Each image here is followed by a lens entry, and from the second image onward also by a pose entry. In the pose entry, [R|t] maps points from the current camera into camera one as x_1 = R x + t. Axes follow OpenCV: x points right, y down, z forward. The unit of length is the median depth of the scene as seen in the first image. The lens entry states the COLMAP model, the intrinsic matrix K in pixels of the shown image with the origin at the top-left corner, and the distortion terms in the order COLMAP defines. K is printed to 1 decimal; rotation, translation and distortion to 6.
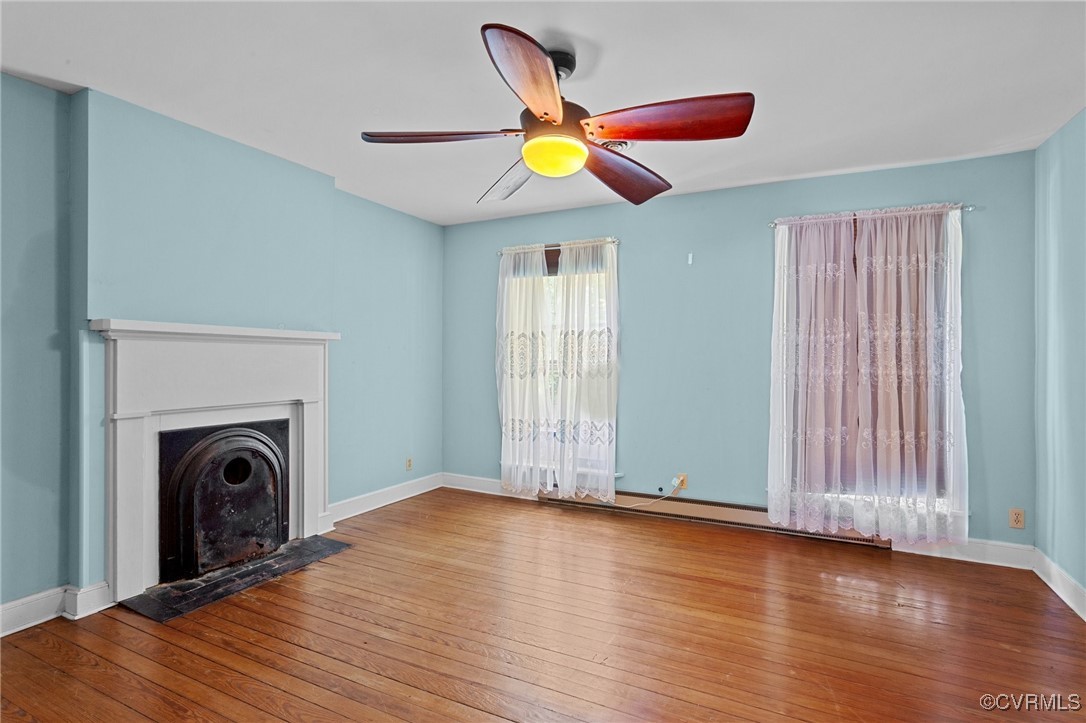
lens RADIAL K [[508.4, 0, 545.5], [0, 508.4, 360.9], [0, 0, 1]] dist [0.003082, 0.000186]
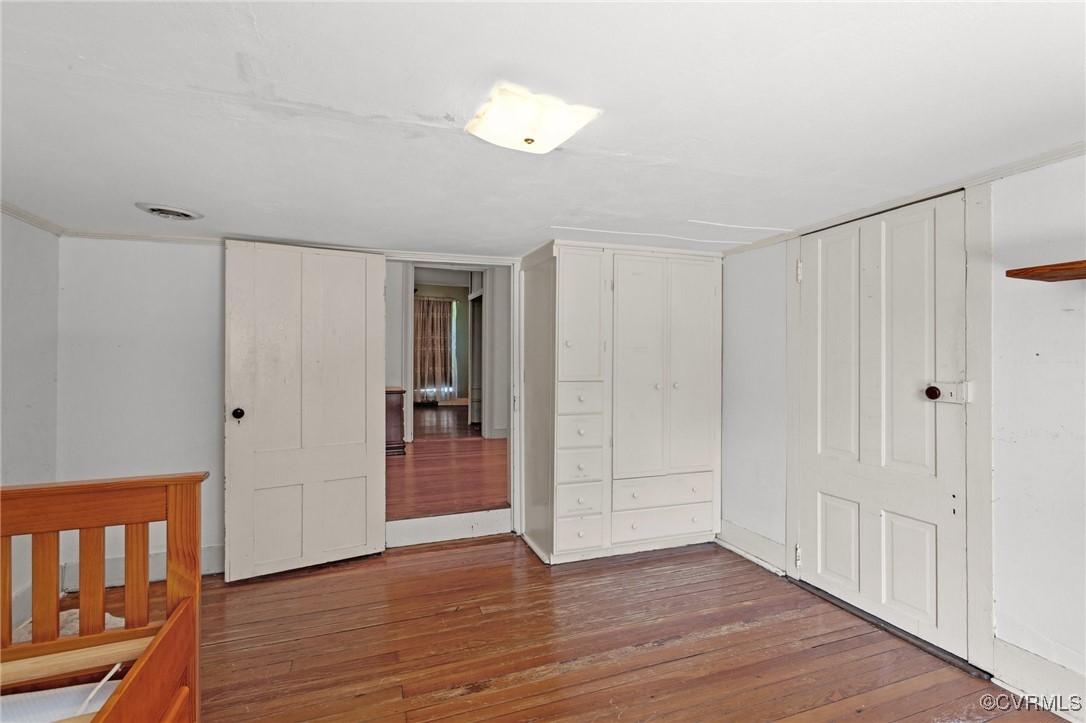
lens RADIAL K [[508.4, 0, 543.8], [0, 508.4, 359.3], [0, 0, 1]] dist [0.003082, 0.000186]
pose [[0.683223, 0.001965, 0.730207, -1.212961], [-0.002373, 0.999997, -0.000470, 0.084093], [-0.730206, -0.001411, 0.683226, -1.683659]]
